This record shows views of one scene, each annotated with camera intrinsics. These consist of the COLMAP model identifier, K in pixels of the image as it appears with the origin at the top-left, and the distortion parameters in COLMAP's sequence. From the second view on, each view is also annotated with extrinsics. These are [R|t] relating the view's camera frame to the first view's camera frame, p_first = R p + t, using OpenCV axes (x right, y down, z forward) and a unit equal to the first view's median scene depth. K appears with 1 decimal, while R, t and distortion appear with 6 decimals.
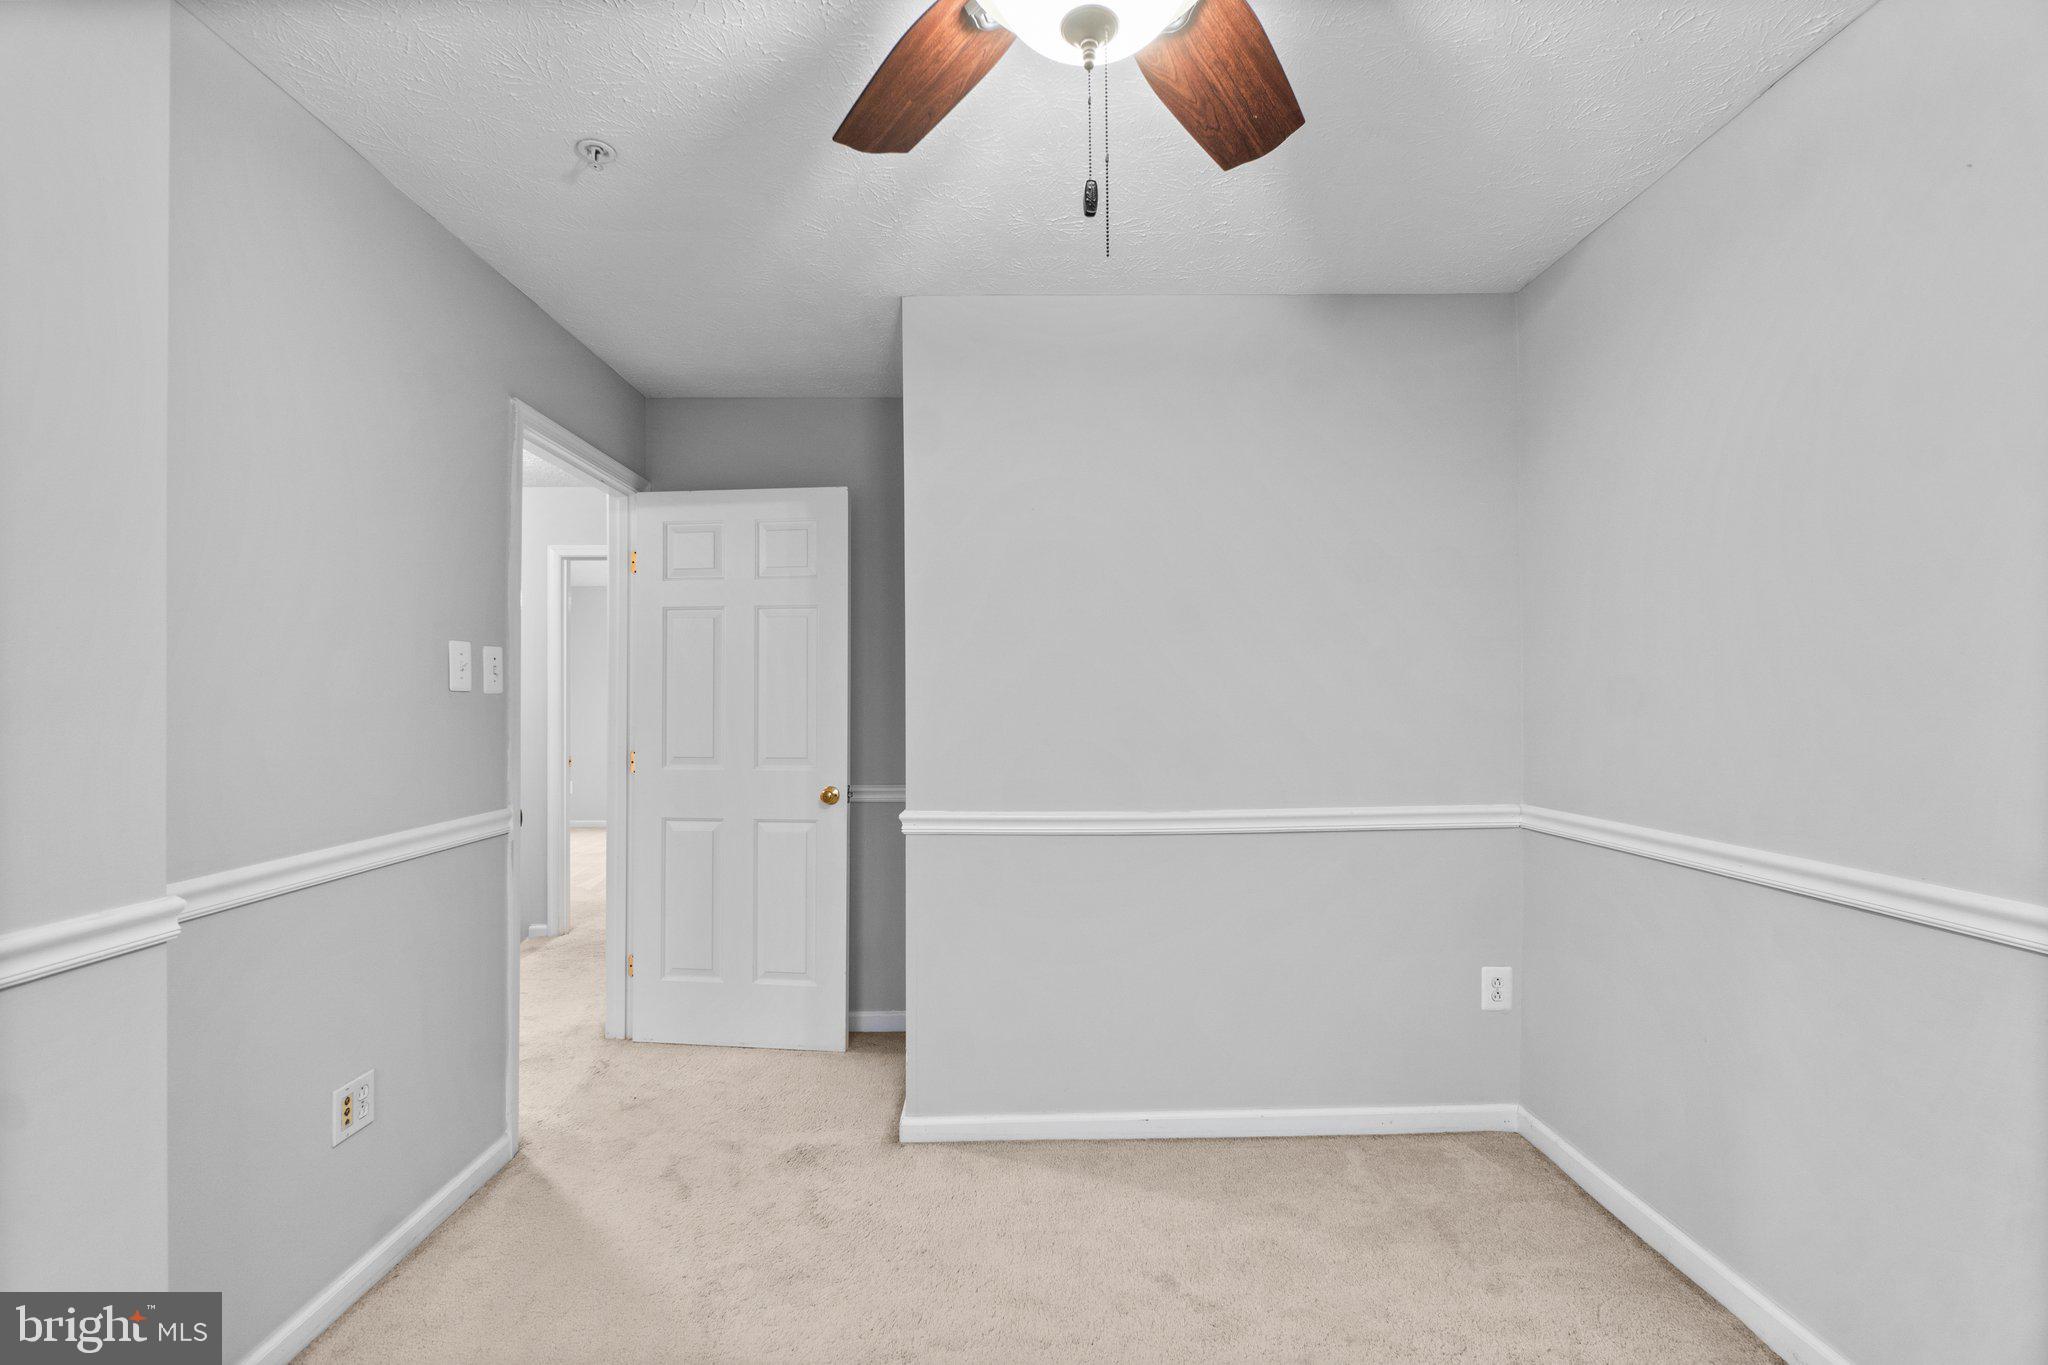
lens RADIAL K [[889.5, 0, 1011.0], [0, 889.5, 690.8], [0, 0, 1]] dist [-0.009410, 0.002296]
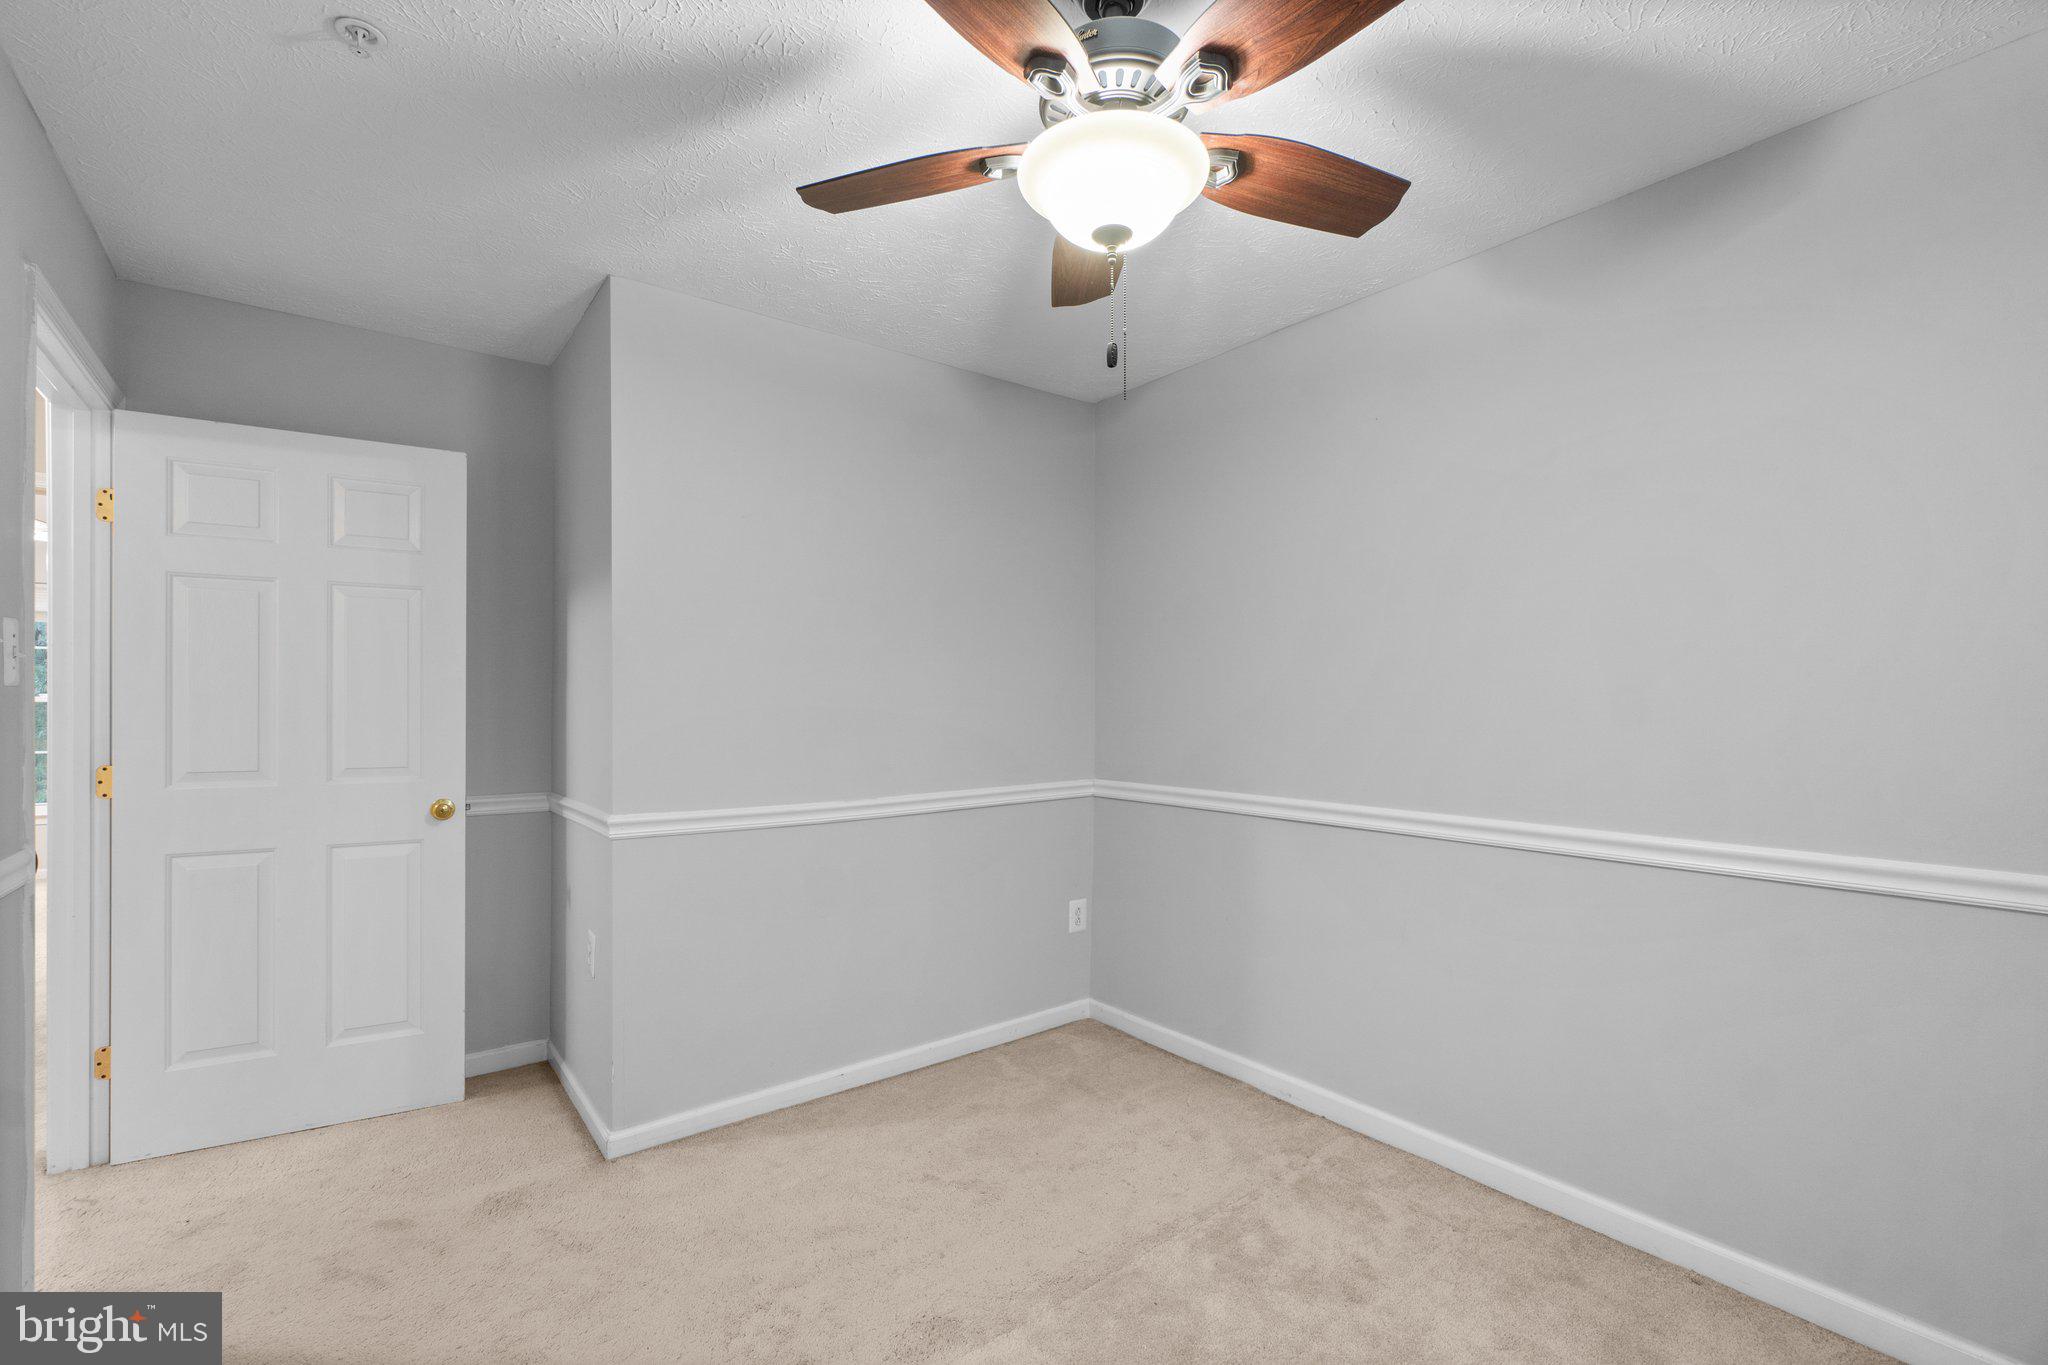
lens RADIAL K [[889.5, 0, 1023.3], [0, 889.5, 702.8], [0, 0, 1]] dist [-0.009410, 0.002296]
pose [[0.796663, 0.005734, 0.604397, -0.344126], [-0.012744, 0.999892, 0.007311, 0.001145], [-0.604290, -0.013526, 0.796650, -0.028911]]
